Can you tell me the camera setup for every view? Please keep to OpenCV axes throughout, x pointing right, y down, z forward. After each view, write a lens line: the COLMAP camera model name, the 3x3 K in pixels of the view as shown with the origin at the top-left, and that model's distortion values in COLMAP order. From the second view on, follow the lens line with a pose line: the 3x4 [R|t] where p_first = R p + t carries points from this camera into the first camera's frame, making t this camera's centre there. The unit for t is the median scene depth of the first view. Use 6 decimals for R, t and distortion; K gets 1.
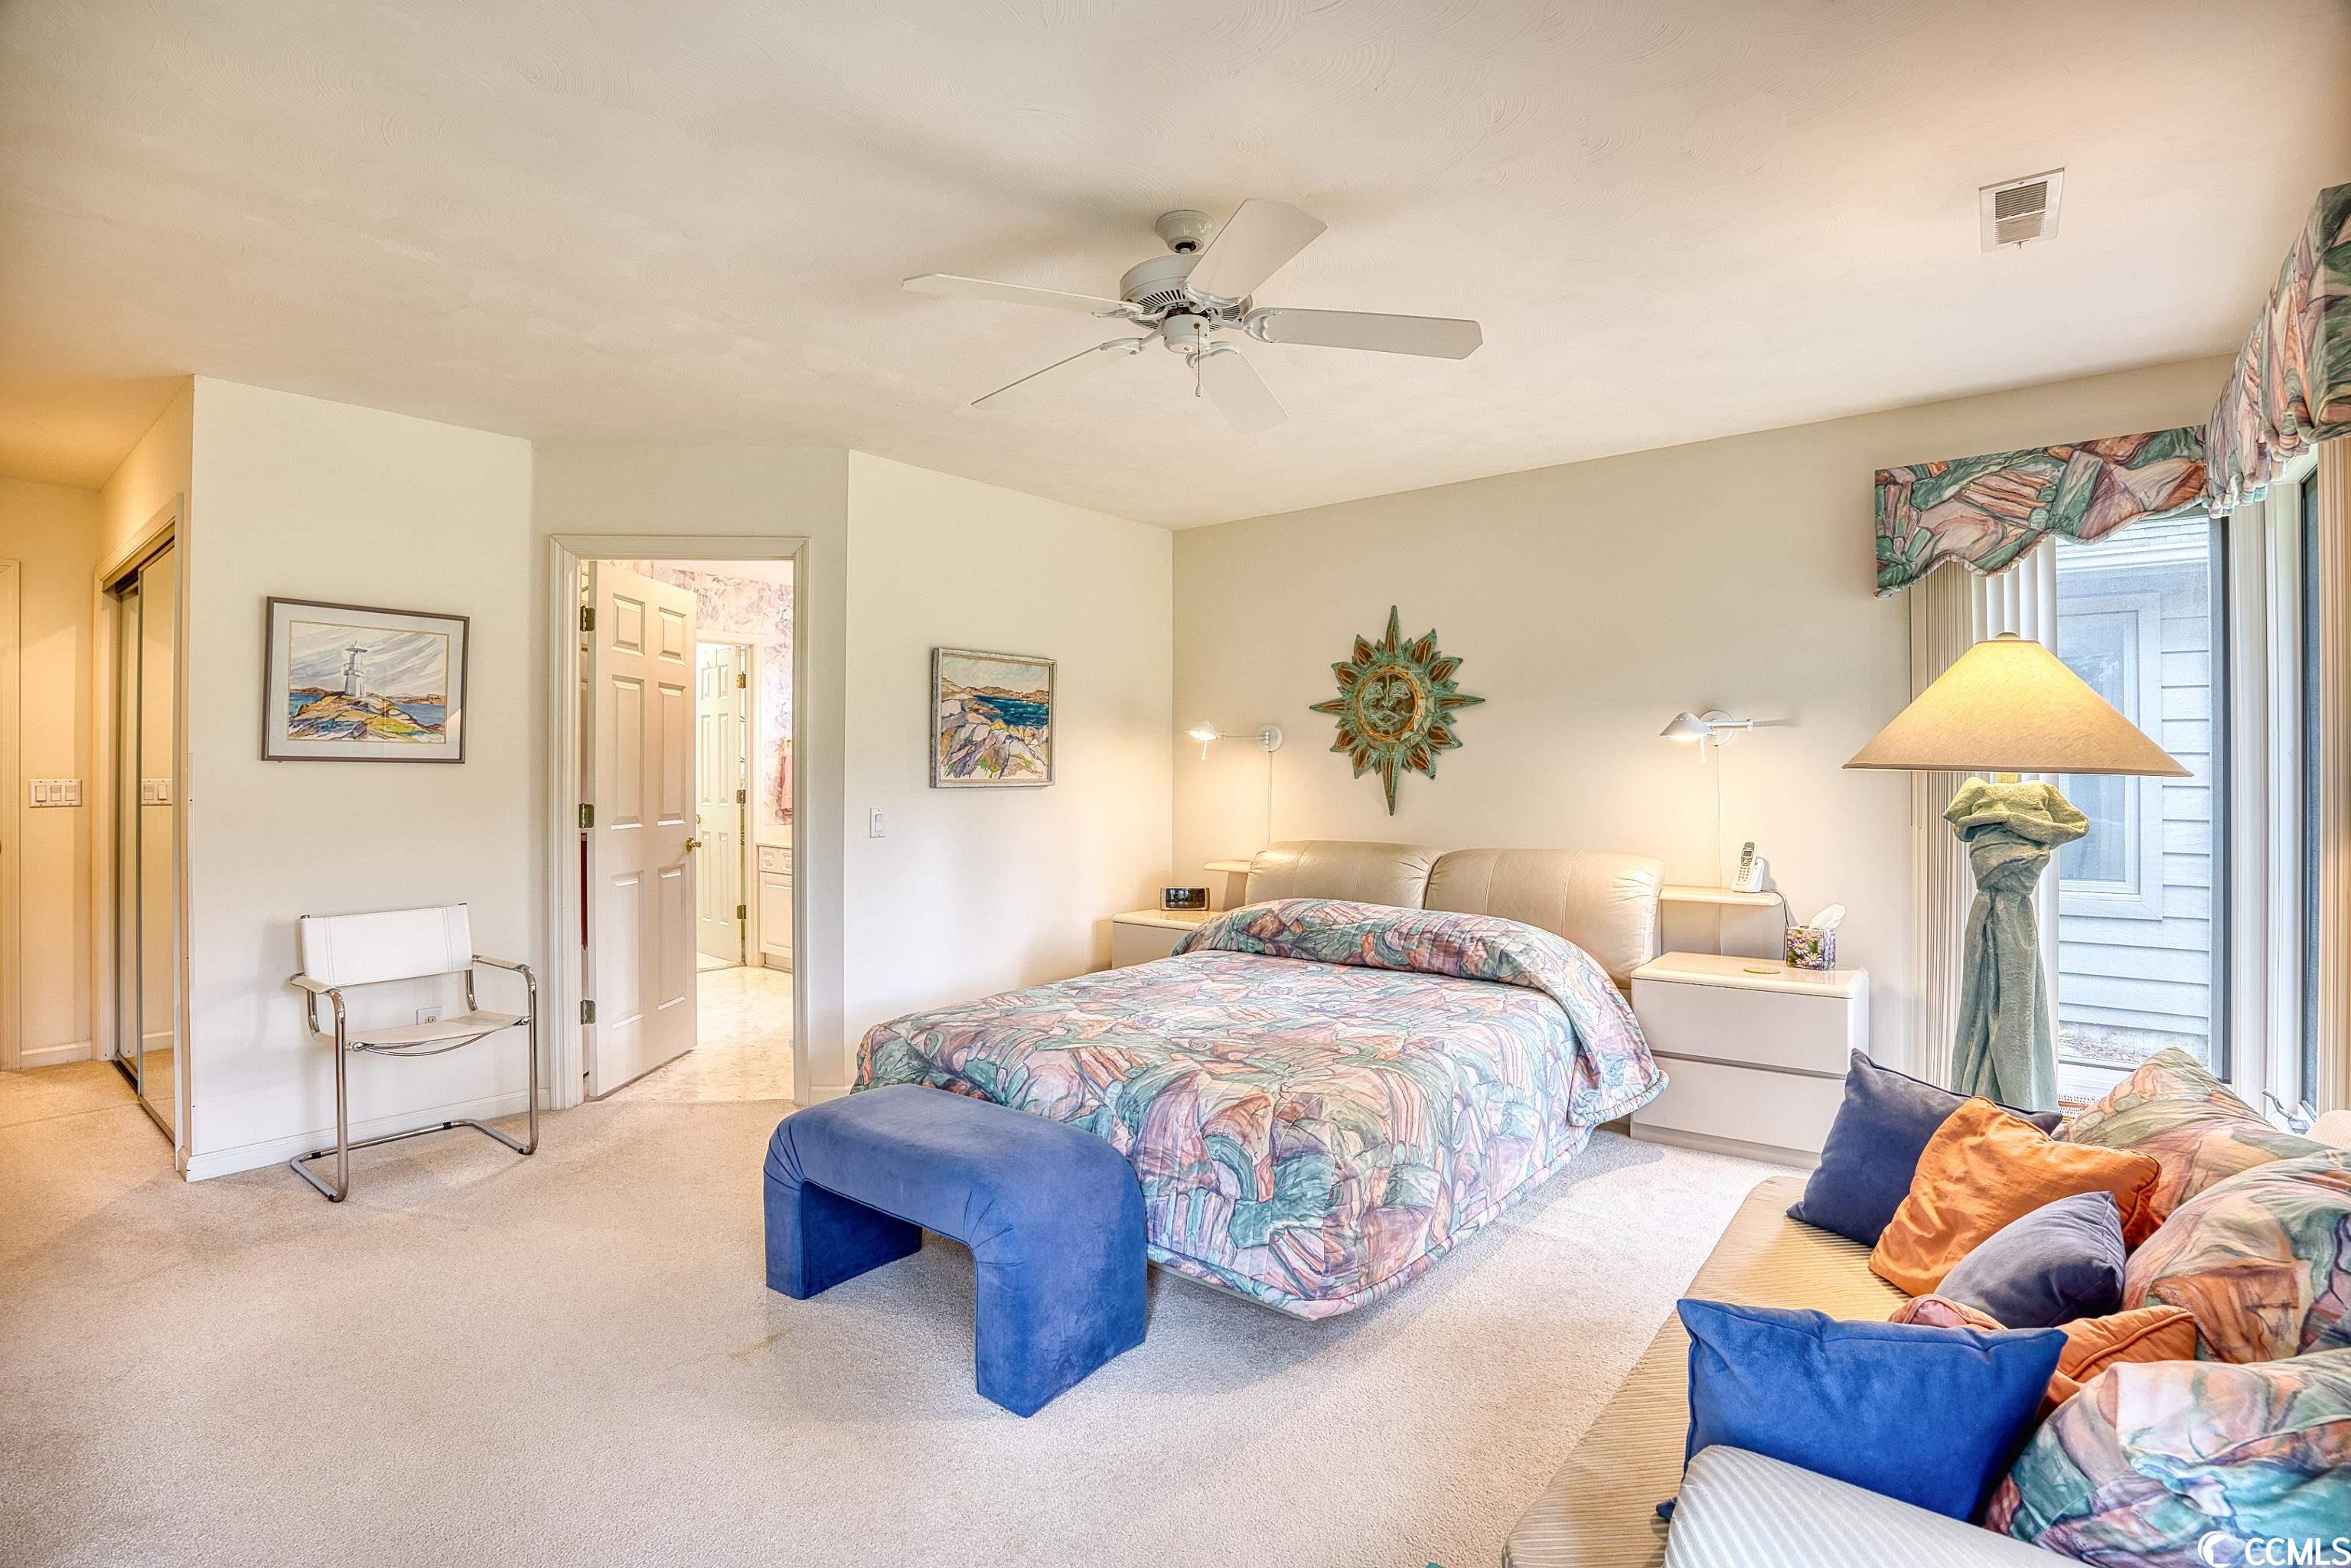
lens RADIAL K [[1115.2, 0, 1181.6], [0, 1115.2, 773.8], [0, 0, 1]] dist [-0.035870, 0.002766]
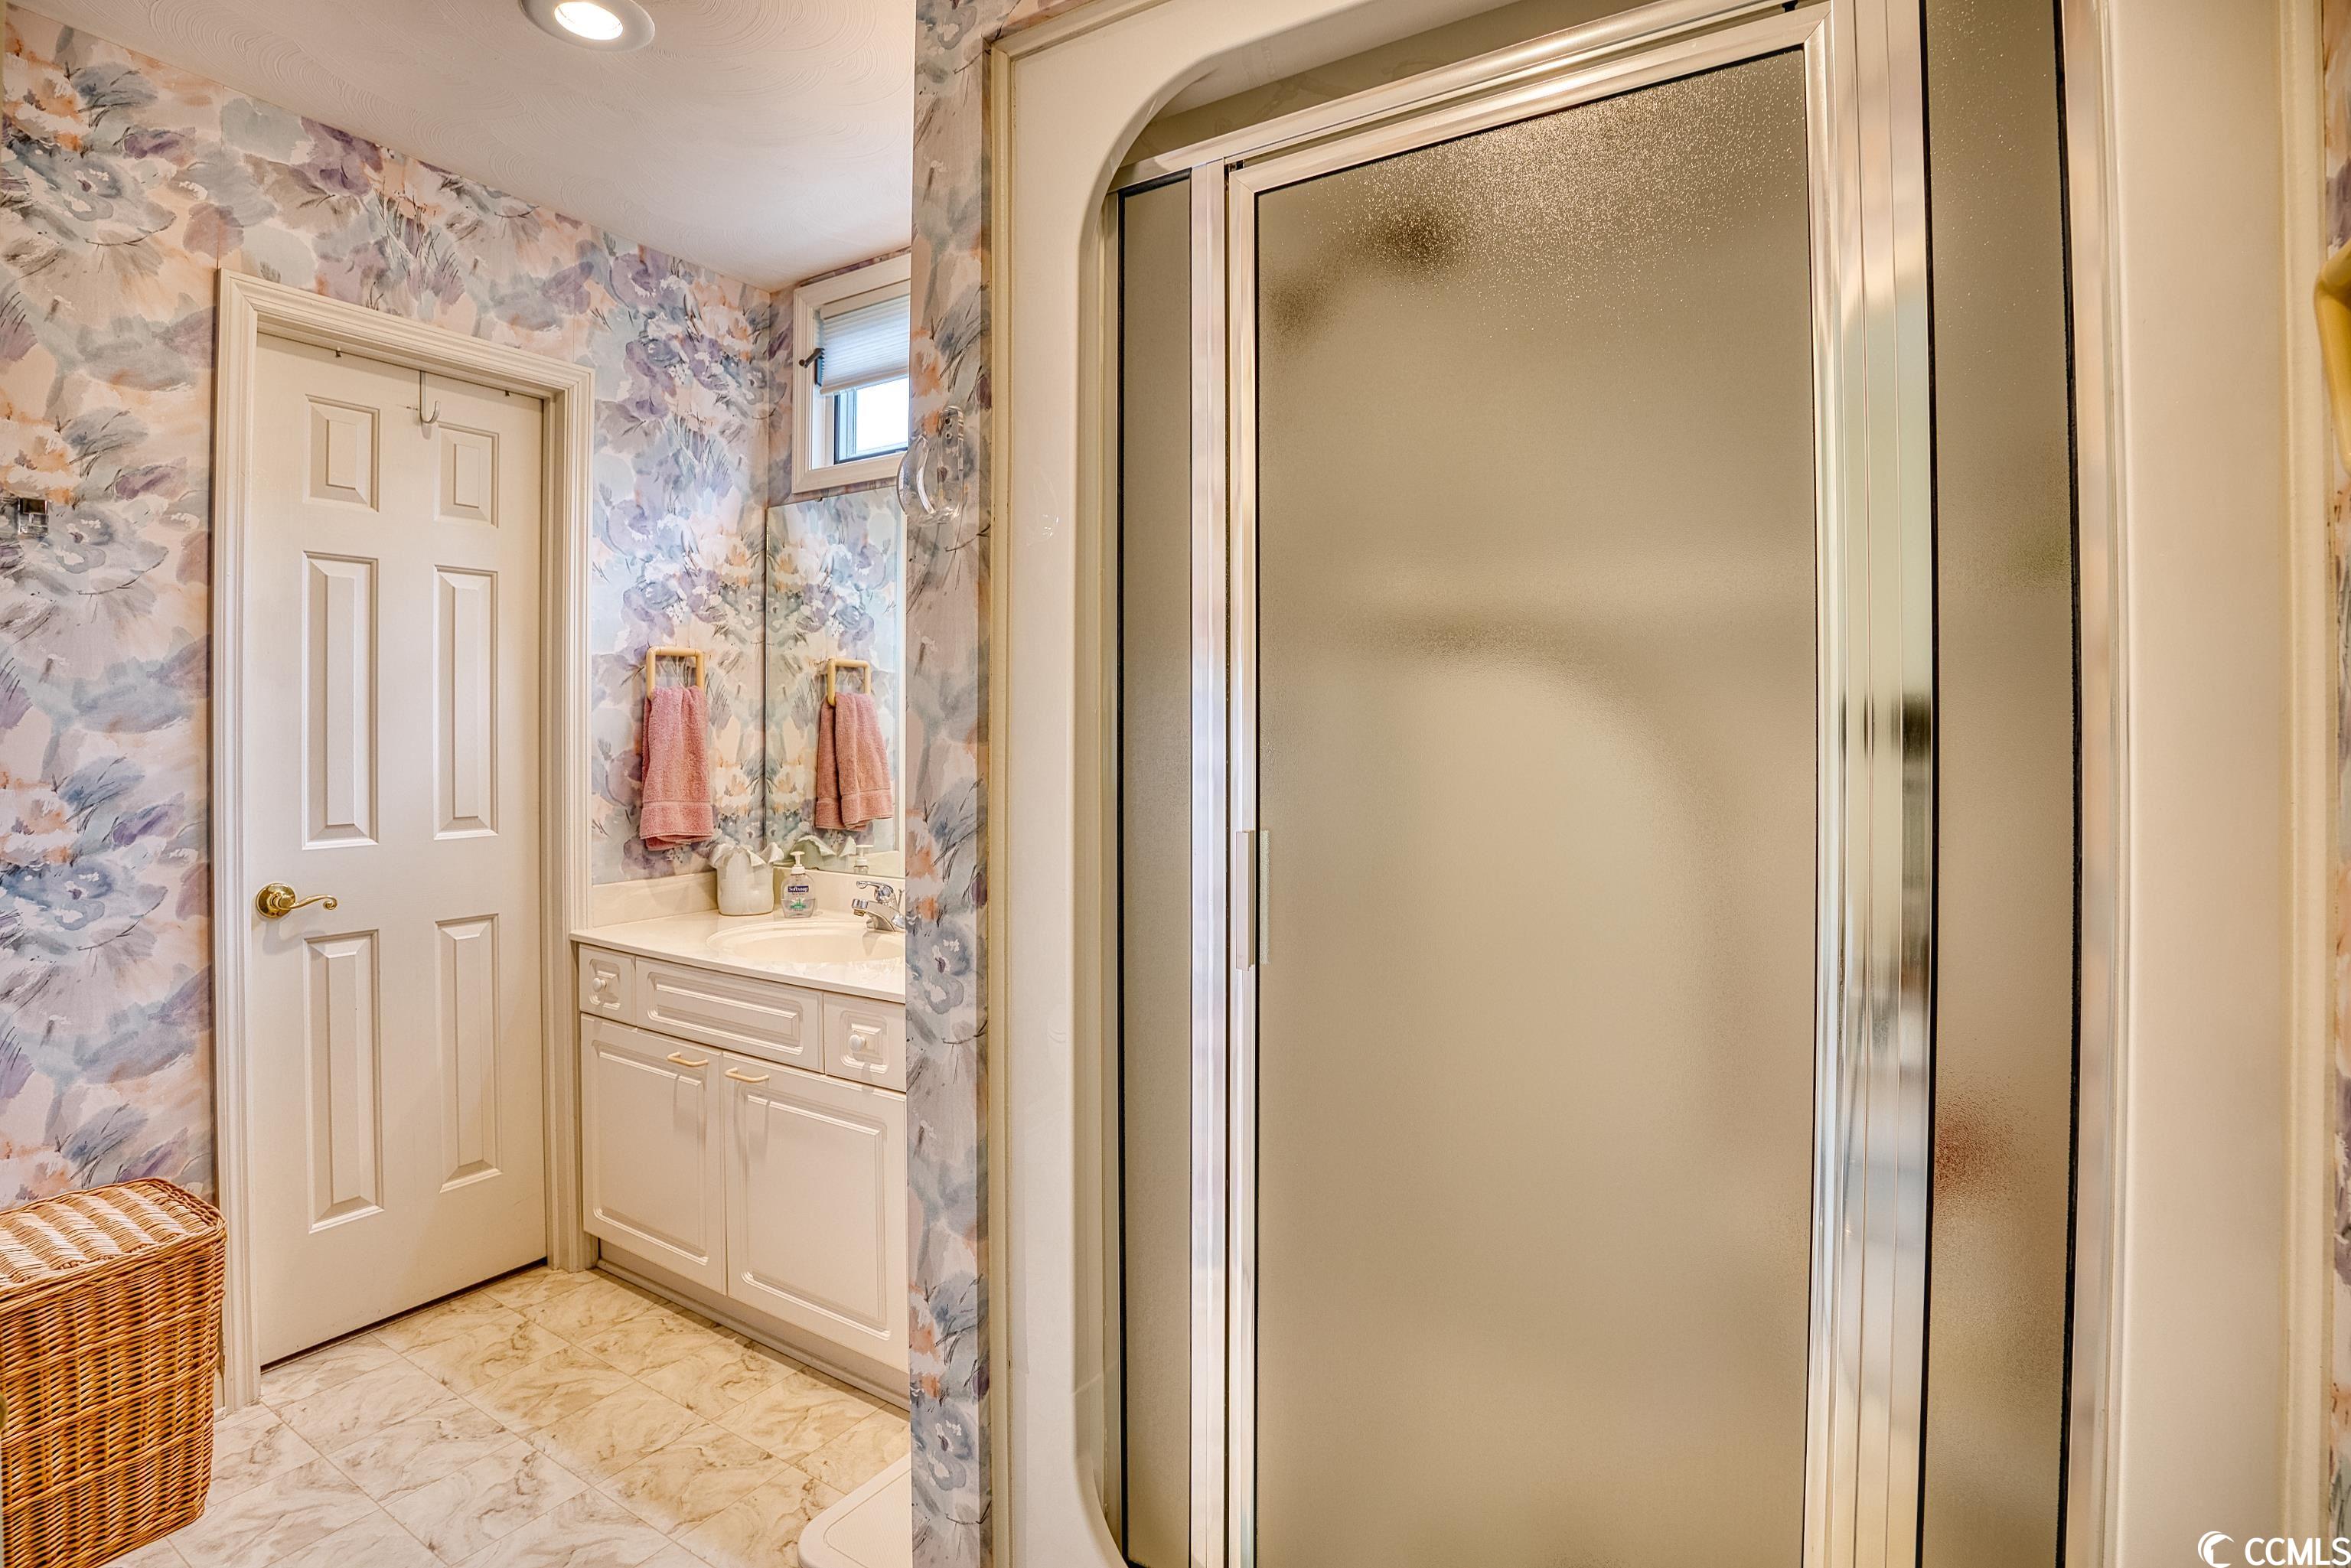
lens RADIAL K [[1115.2, 0, 1168.4], [0, 1115.2, 768.2], [0, 0, 1]] dist [-0.035870, 0.002766]
pose [[0.993577, 0.000311, 0.113155, -0.127564], [-0.000904, 0.999986, 0.005187, 0.003863], [-0.113152, -0.005256, 0.993564, 0.343733]]
